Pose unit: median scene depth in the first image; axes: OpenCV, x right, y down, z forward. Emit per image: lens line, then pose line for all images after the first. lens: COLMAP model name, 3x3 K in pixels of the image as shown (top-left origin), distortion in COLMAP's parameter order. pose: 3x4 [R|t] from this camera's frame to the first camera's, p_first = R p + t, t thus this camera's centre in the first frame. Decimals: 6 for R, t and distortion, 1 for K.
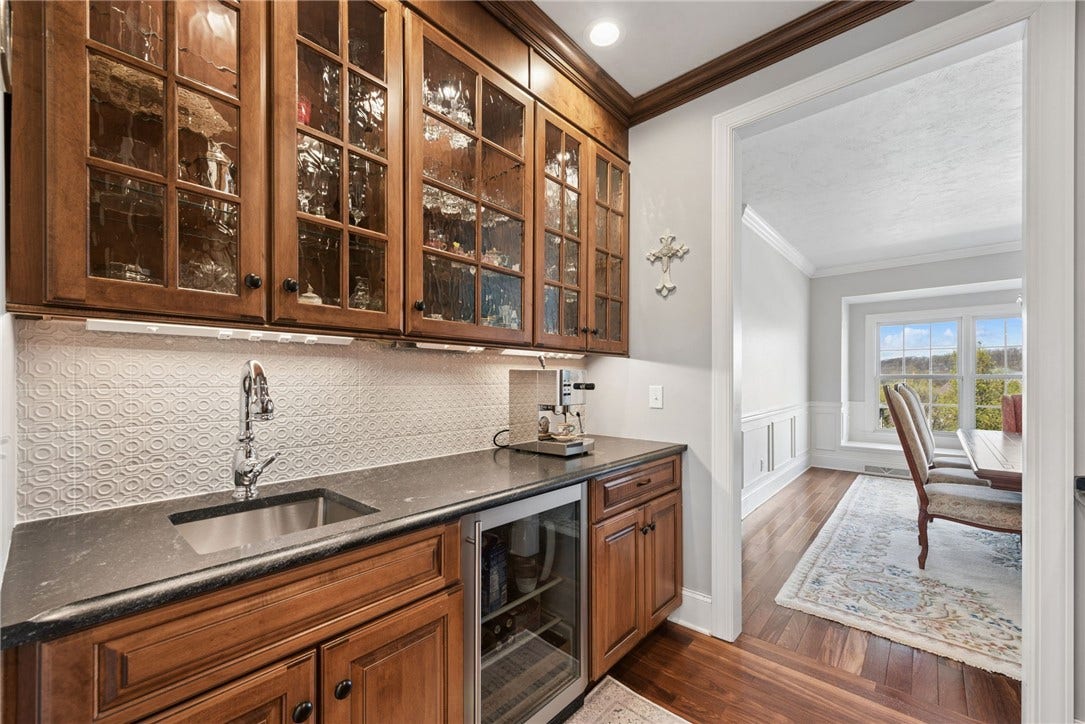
lens RADIAL K [[427.6, 0, 543.4], [0, 427.6, 377.0], [0, 0, 1]] dist [0.000254, -0.000066]
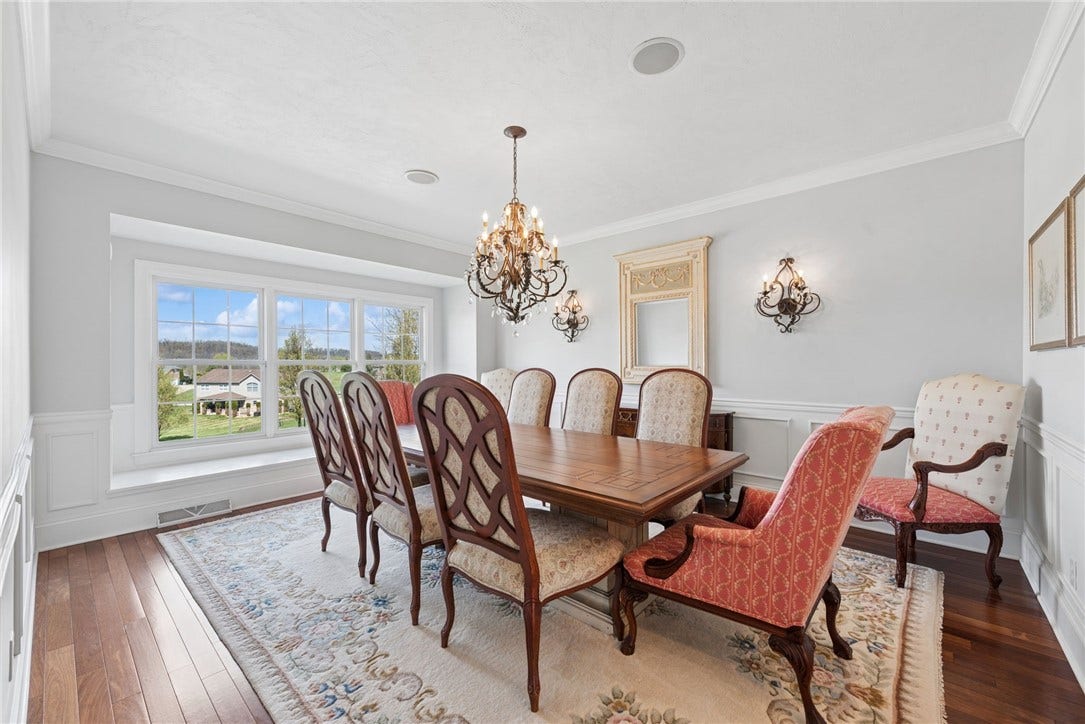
lens RADIAL K [[434.4, 0, 544.4], [0, 434.4, 358.7], [0, 0, 1]] dist [0.001670, -0.000277]
pose [[-0.011201, 0.002130, 0.999935, 0.151107], [0.001715, 0.999996, -0.002111, -0.001520], [-0.999936, 0.001692, -0.011205, 0.472352]]
